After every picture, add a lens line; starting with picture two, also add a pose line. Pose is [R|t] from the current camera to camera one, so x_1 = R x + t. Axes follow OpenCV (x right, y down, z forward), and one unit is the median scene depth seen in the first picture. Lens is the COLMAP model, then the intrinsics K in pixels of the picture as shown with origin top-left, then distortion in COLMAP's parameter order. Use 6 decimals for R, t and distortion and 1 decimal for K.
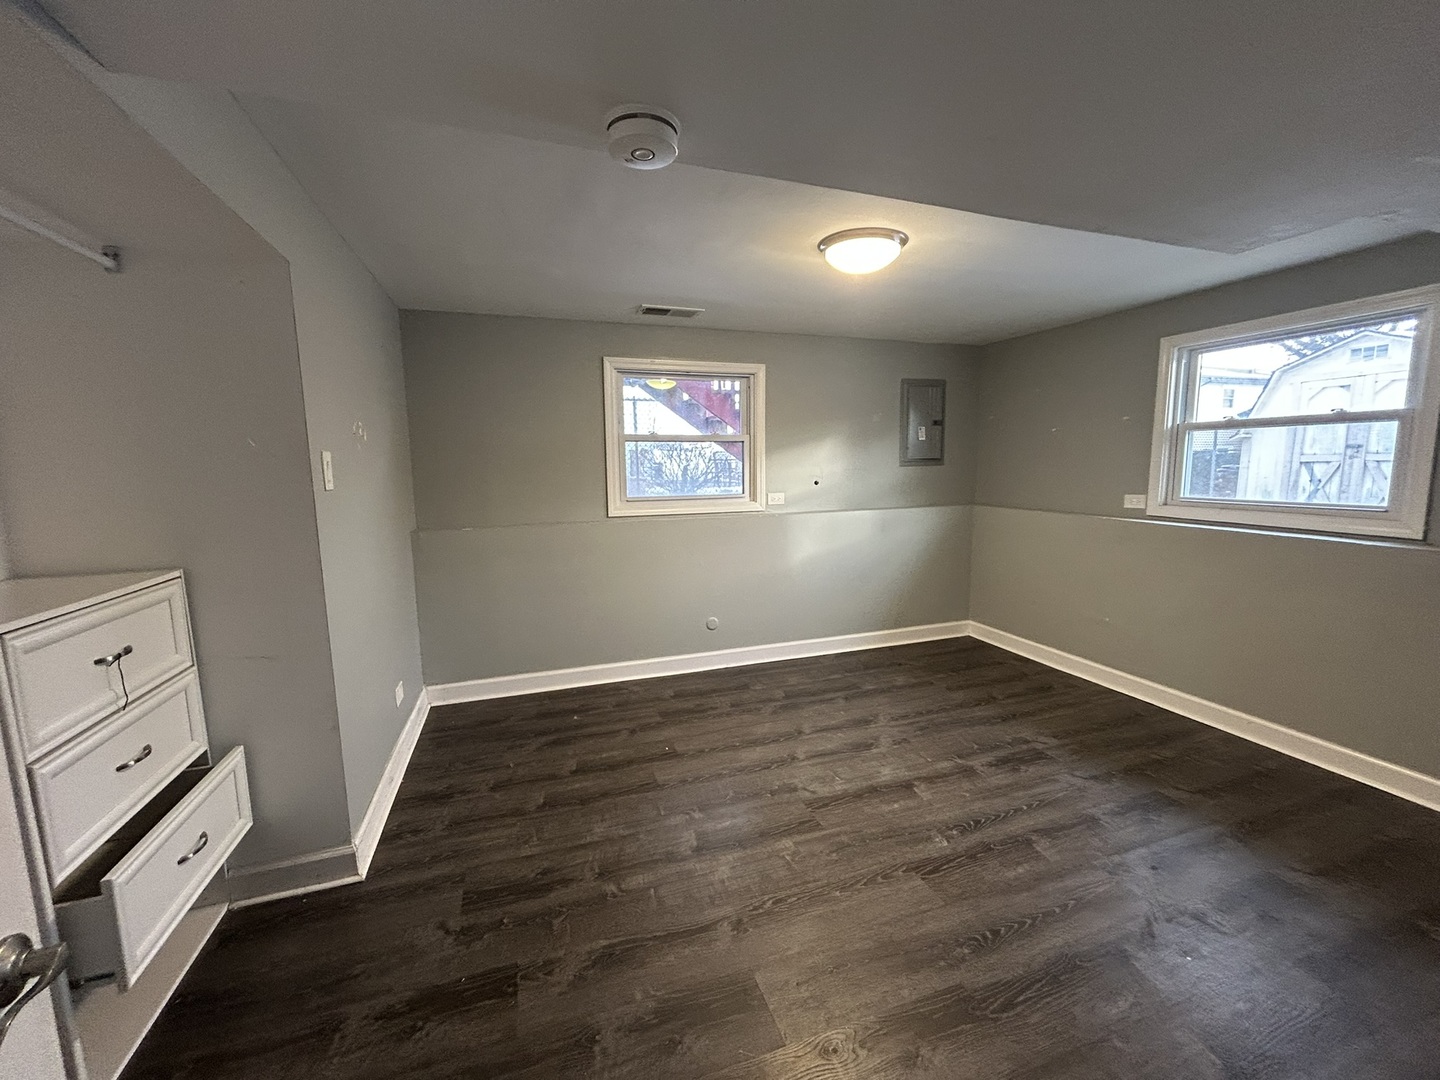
lens RADIAL K [[579.2, 0, 723.0], [0, 579.2, 540.6], [0, 0, 1]] dist [0.002627, 0.000288]
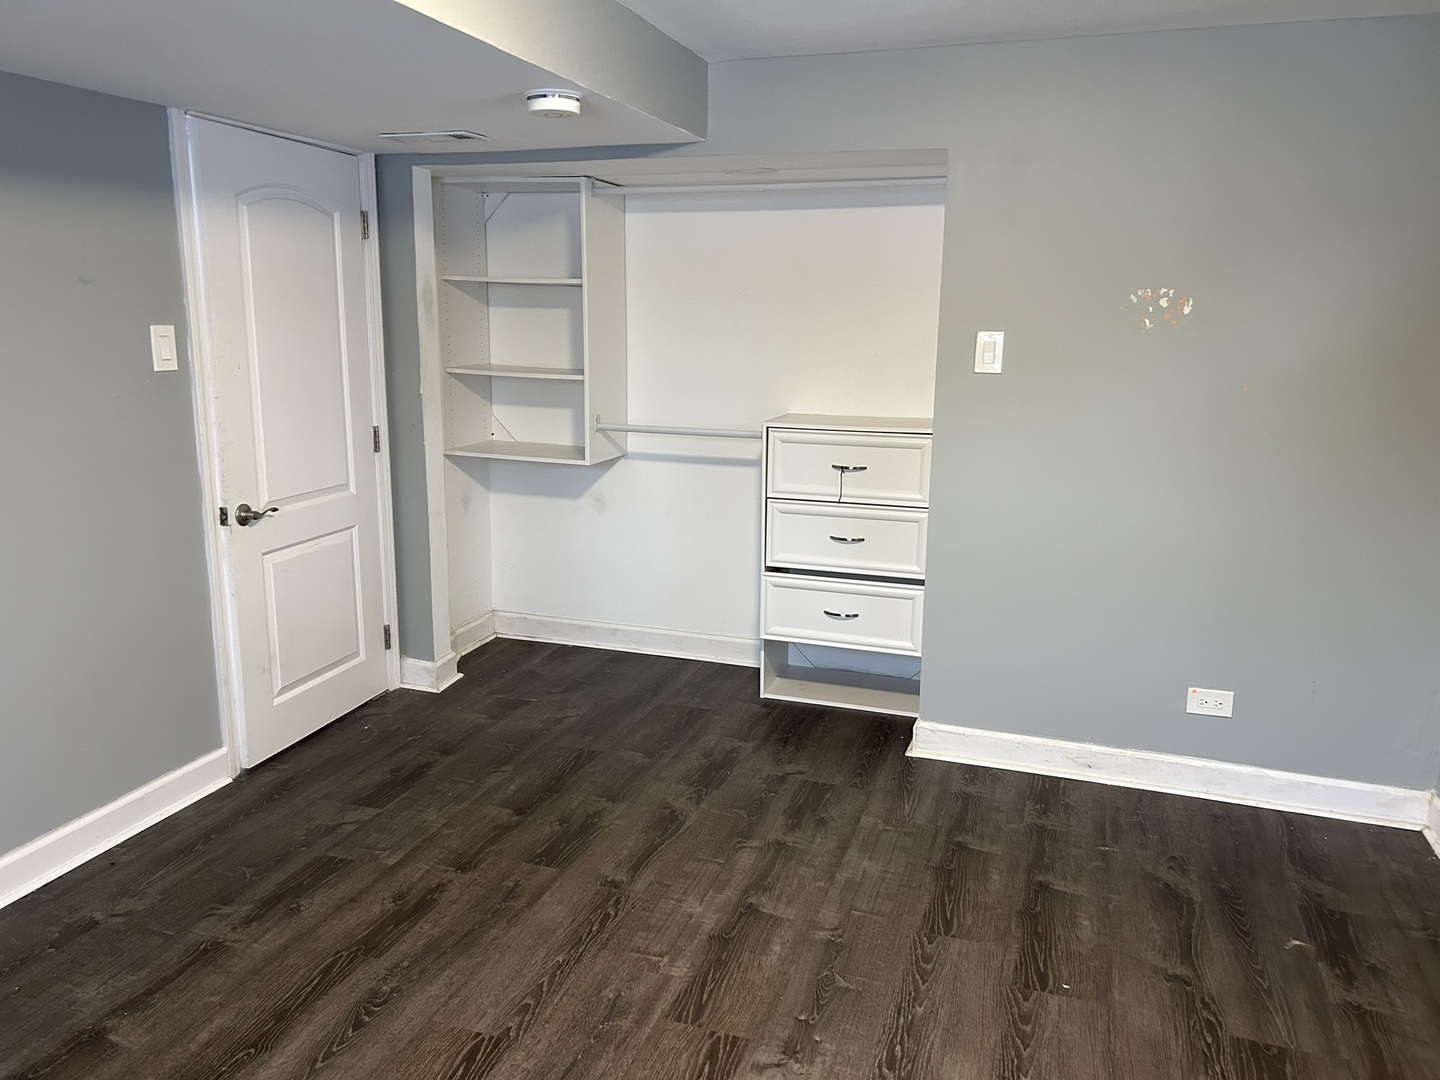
lens RADIAL K [[1082.8, 0, 720.6], [0, 1082.8, 537.6], [0, 0, 1]] dist [0.003833, -0.003857]
pose [[-0.606479, 0.165070, -0.777776, 0.953773], [-0.113728, 0.950144, 0.290333, -0.282962], [0.786924, 0.264535, -0.557469, 1.622140]]
